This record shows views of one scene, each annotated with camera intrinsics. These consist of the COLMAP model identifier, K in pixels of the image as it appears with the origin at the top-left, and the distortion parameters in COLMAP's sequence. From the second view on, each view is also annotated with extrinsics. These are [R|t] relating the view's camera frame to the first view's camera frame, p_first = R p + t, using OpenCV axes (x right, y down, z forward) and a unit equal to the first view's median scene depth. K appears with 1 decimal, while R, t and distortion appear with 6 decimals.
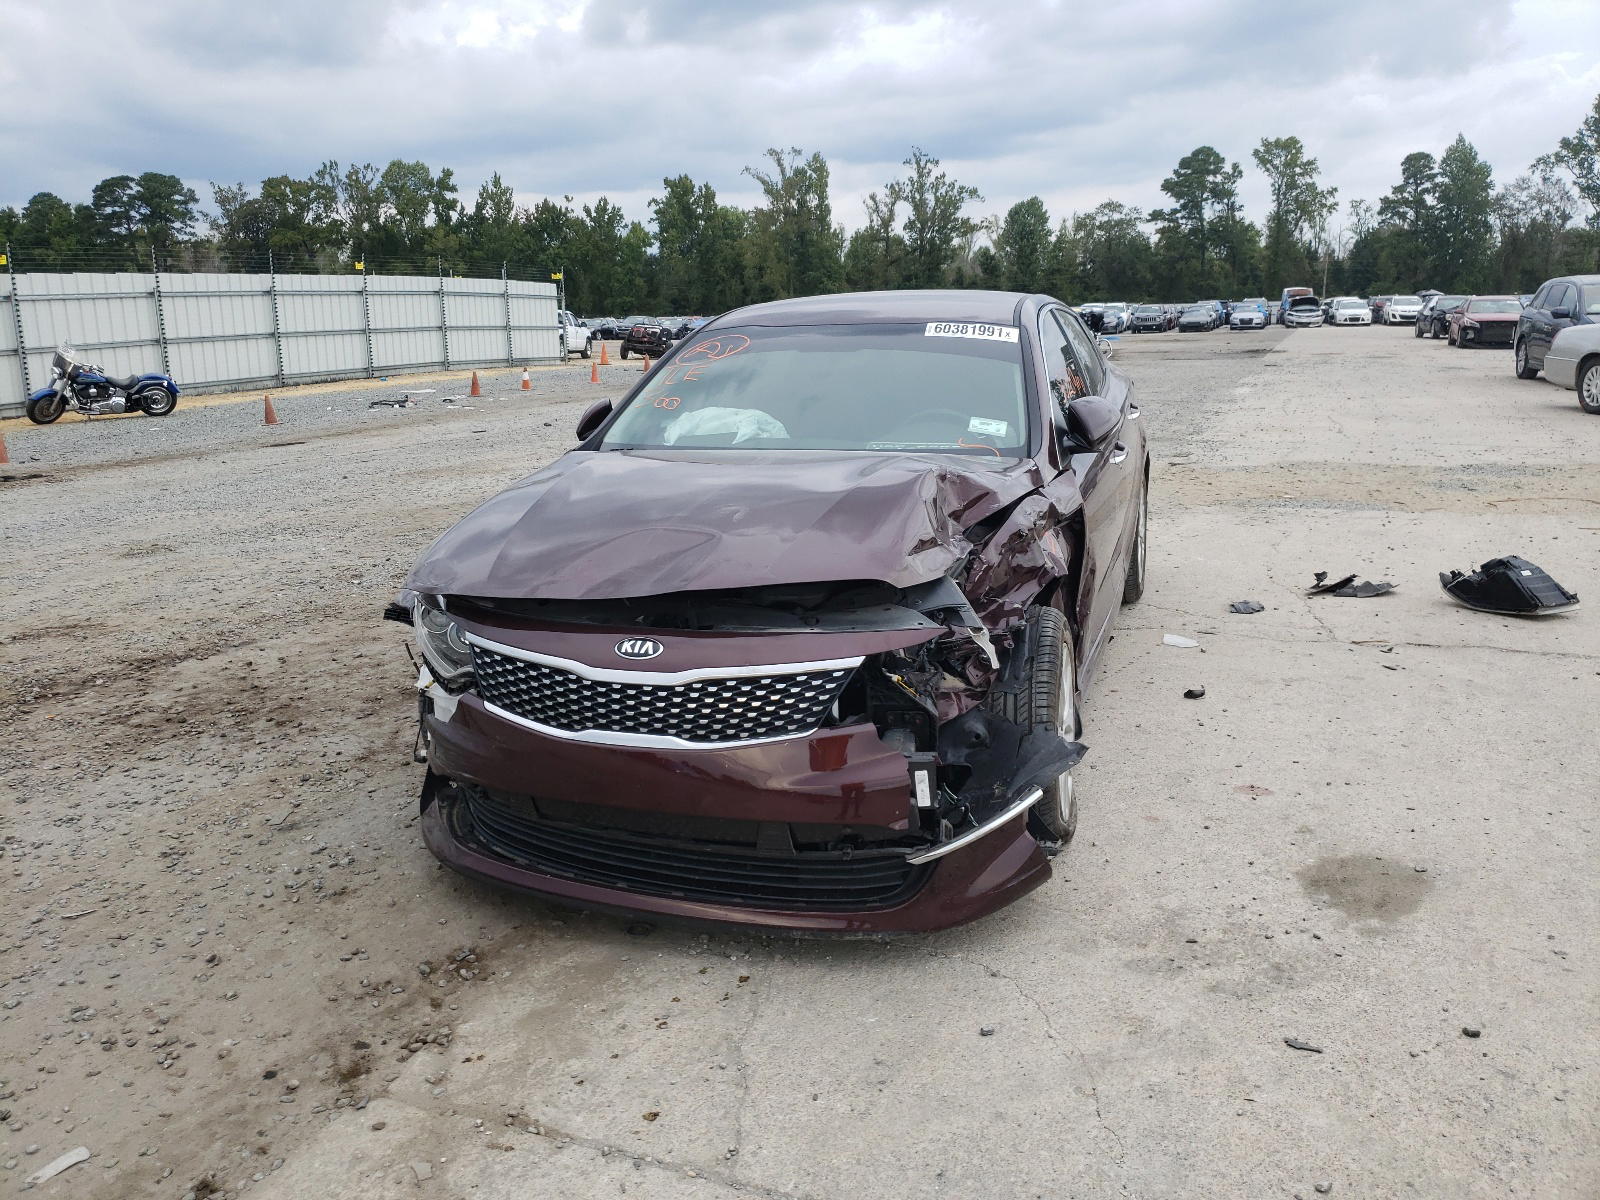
lens RADIAL K [[1219.9, 0, 800.0], [0, 1219.9, 600.0], [0, 0, 1]] dist [0.022762, -0.001869]
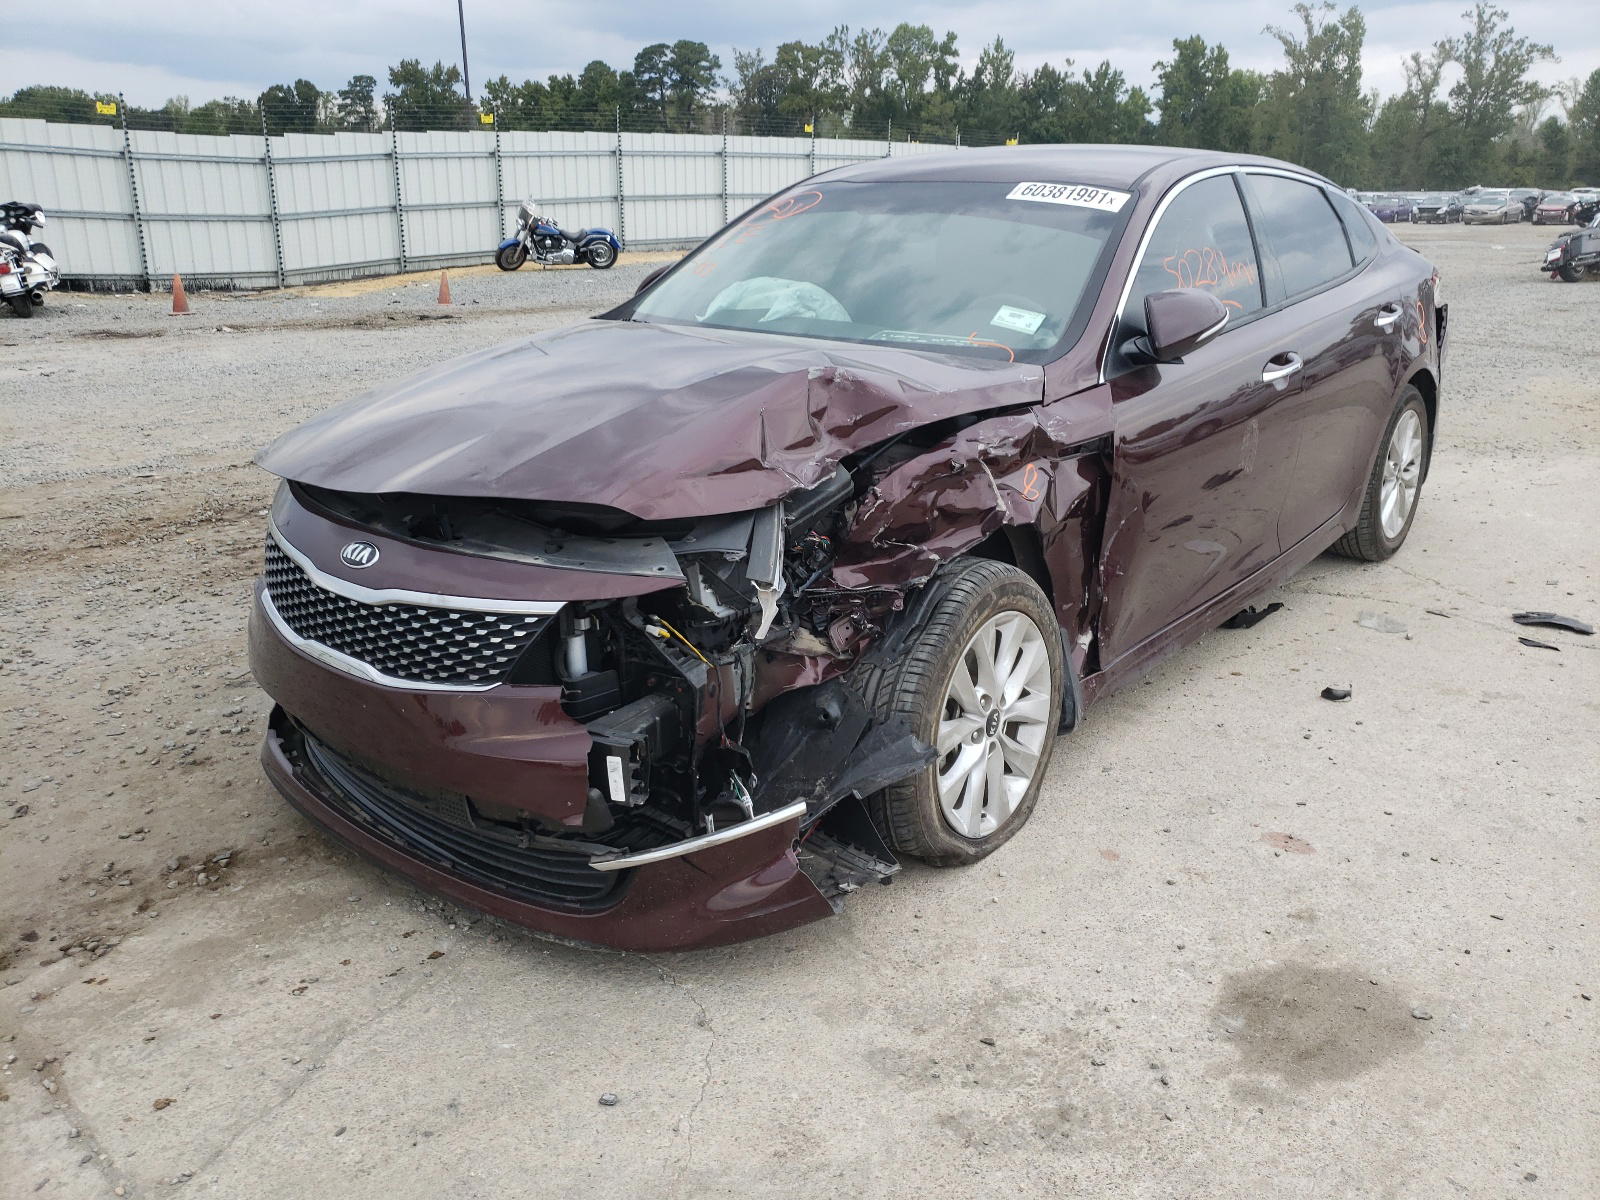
lens RADIAL K [[1219.9, 0, 800.0], [0, 1219.9, 600.0], [0, 0, 1]] dist [0.022762, -0.001869]
pose [[0.935352, 0.137333, -0.325968, 0.270284], [-0.104503, 0.987706, 0.116261, -0.037432], [0.337927, -0.074681, 0.938205, 0.187969]]
